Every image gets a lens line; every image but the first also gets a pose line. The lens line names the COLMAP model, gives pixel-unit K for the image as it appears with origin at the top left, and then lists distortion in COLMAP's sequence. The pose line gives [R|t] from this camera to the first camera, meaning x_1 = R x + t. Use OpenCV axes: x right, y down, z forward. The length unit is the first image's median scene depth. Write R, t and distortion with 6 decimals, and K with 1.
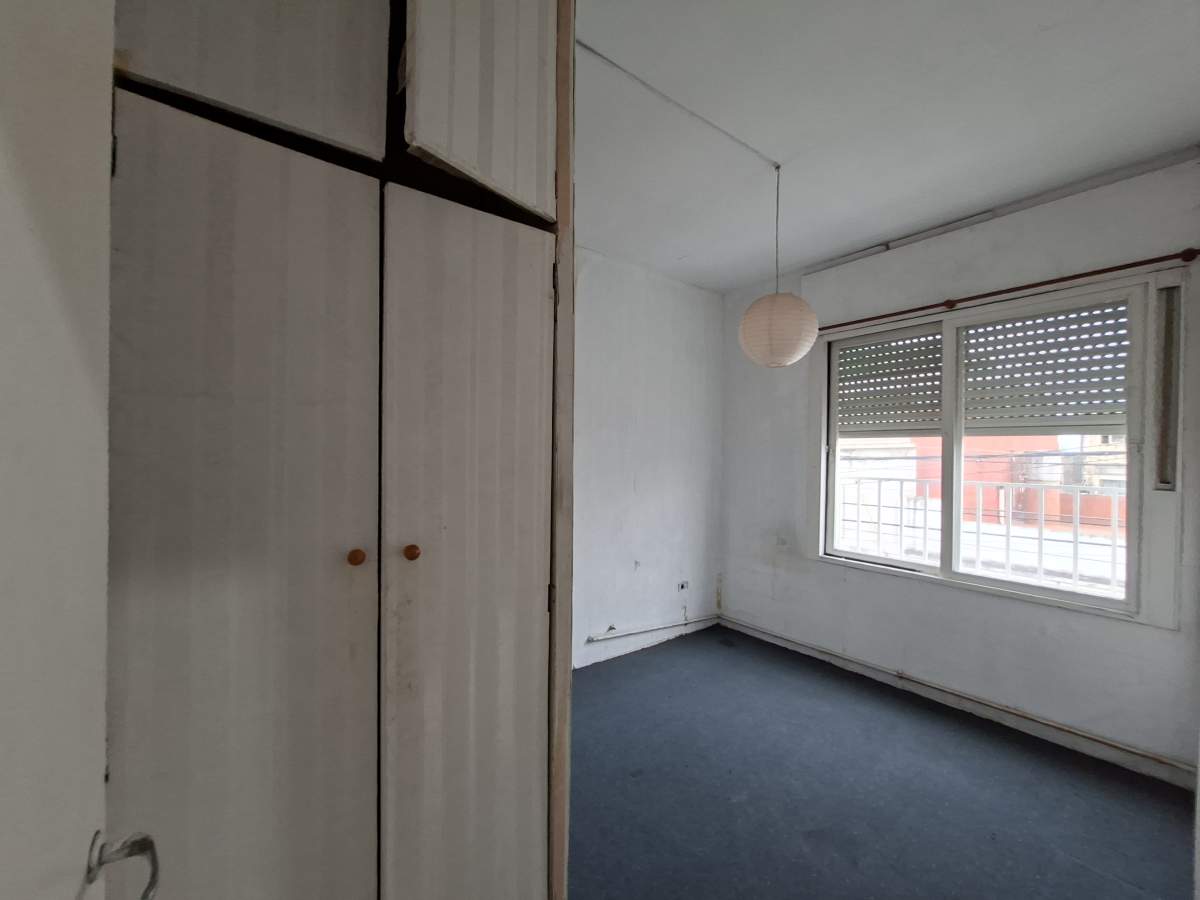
lens RADIAL K [[472.7, 0, 595.9], [0, 472.7, 452.0], [0, 0, 1]] dist [-0.003635, 0.000388]
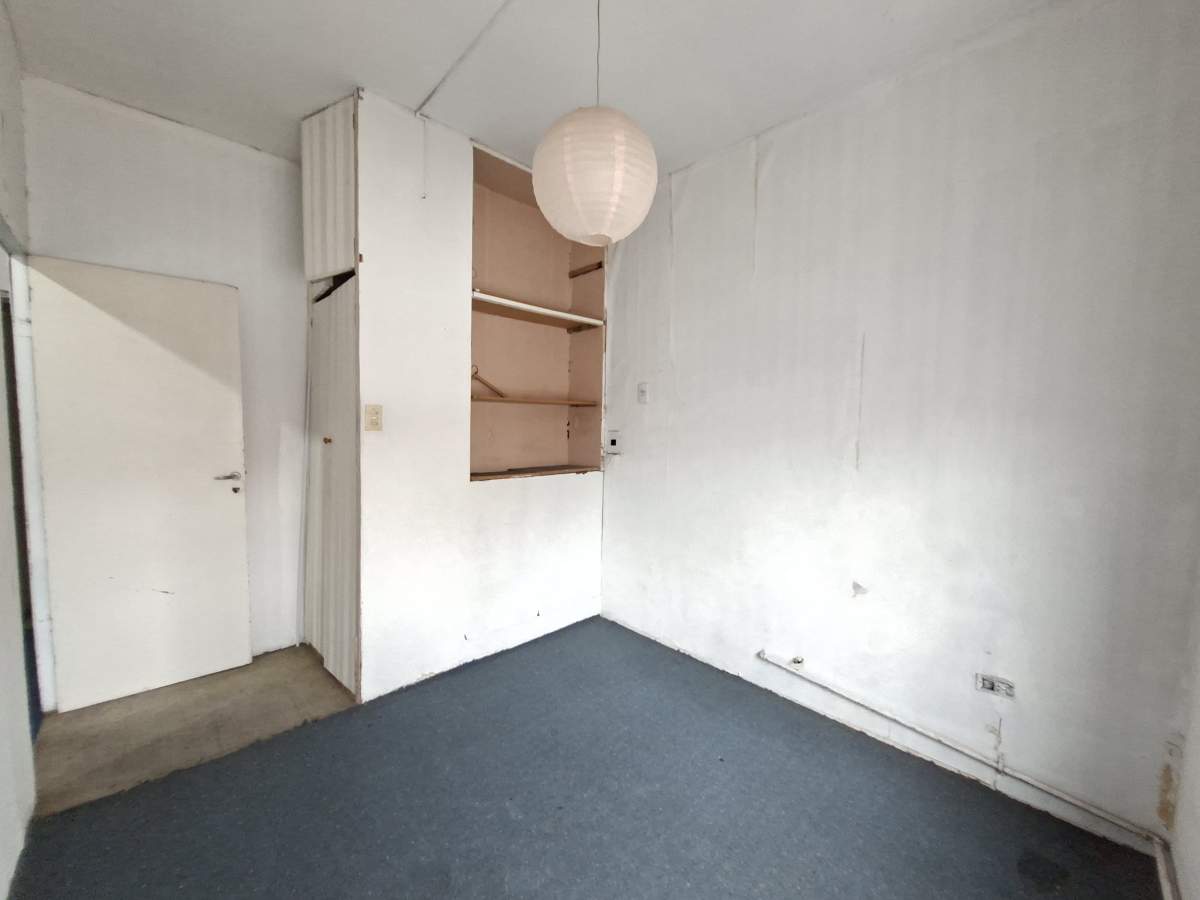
lens RADIAL K [[472.7, 0, 602.0], [0, 472.7, 454.3], [0, 0, 1]] dist [-0.003635, 0.000388]
pose [[0.115453, 0.044264, -0.992326, 0.611123], [-0.007795, 0.999016, 0.043656, 0.039569], [0.993282, 0.002695, 0.115685, 0.579308]]
